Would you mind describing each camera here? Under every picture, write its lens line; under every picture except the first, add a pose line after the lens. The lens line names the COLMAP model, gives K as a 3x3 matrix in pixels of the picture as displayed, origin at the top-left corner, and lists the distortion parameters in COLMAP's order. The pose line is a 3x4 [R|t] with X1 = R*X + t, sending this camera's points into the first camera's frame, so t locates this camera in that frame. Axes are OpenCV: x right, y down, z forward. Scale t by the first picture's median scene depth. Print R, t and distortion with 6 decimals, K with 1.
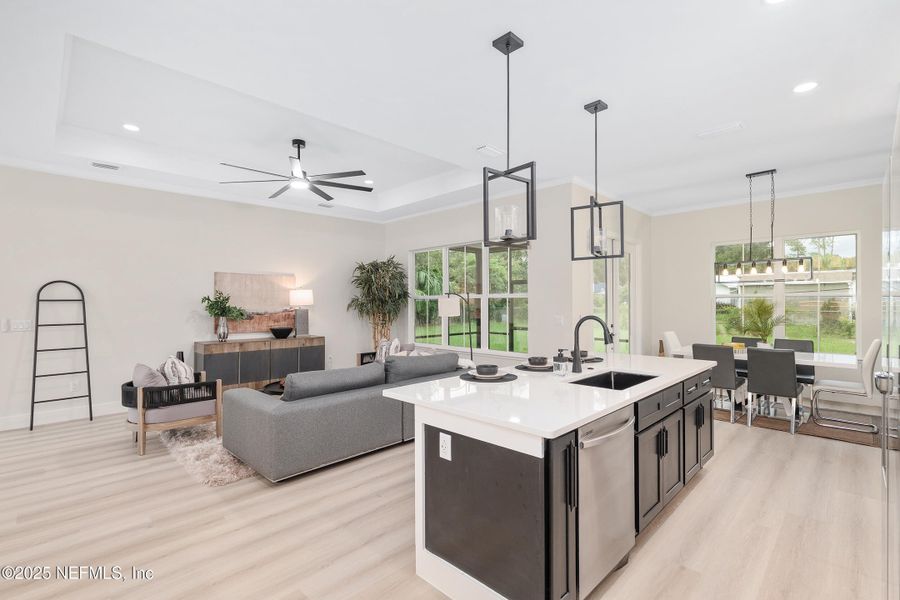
lens RADIAL K [[411.4, 0, 454.5], [0, 411.4, 299.8], [0, 0, 1]] dist [0.001247, -0.000035]
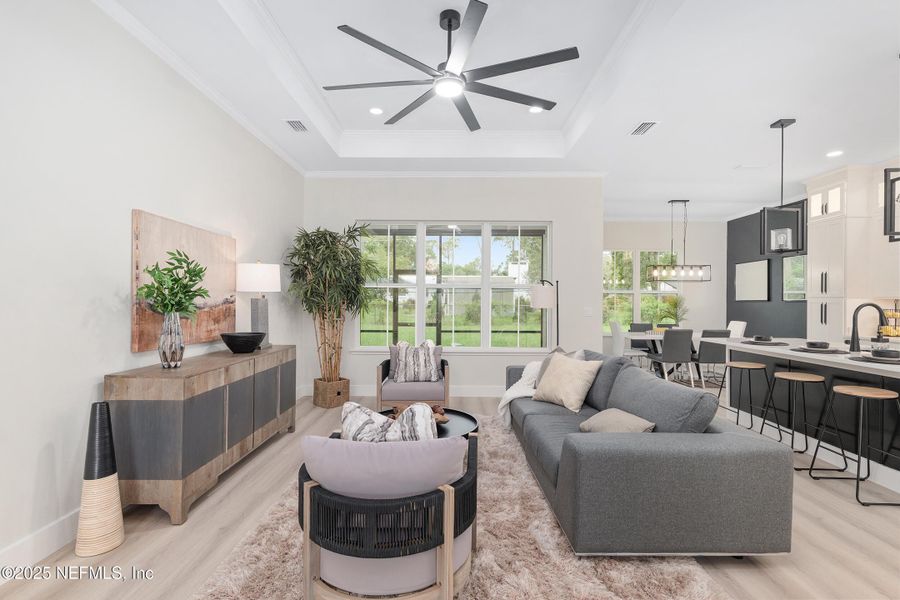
lens RADIAL K [[424.1, 0, 447.7], [0, 424.1, 302.0], [0, 0, 1]] dist [0.002283, -0.000882]
pose [[0.718608, 0.005498, 0.695394, -0.631053], [-0.015033, 0.999858, 0.007630, 0.020338], [-0.695253, -0.015937, 0.718588, 0.432285]]
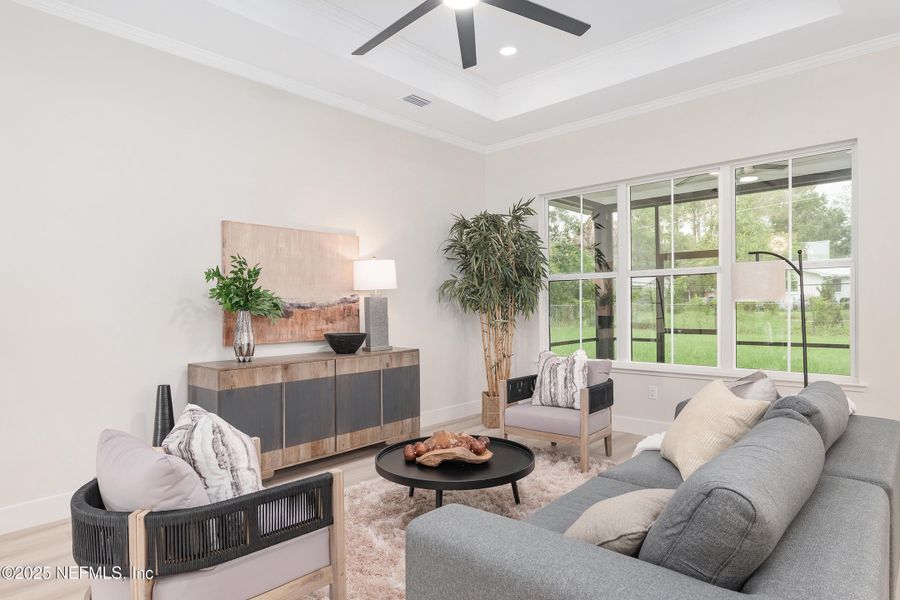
lens RADIAL K [[518.8, 0, 450.1], [0, 518.8, 308.2], [0, 0, 1]] dist [-0.006037, -0.000192]
pose [[0.999289, -0.013208, 0.035316, -0.321070], [0.012682, 0.999806, 0.015081, 0.029643], [-0.035509, -0.014622, 0.999262, 0.356247]]
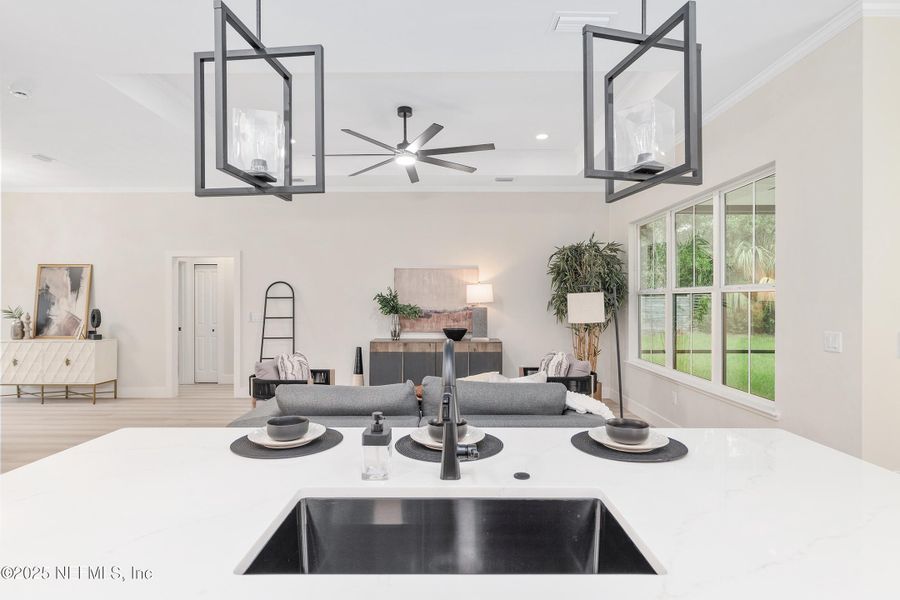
lens RADIAL K [[472.1, 0, 453.7], [0, 472.1, 298.0], [0, 0, 1]] dist [-0.000343, -0.000581]
pose [[0.704738, -0.002181, -0.709464, 0.298142], [0.003969, 0.999992, 0.000868, 0.002420], [0.709456, -0.003428, 0.704741, 0.299347]]
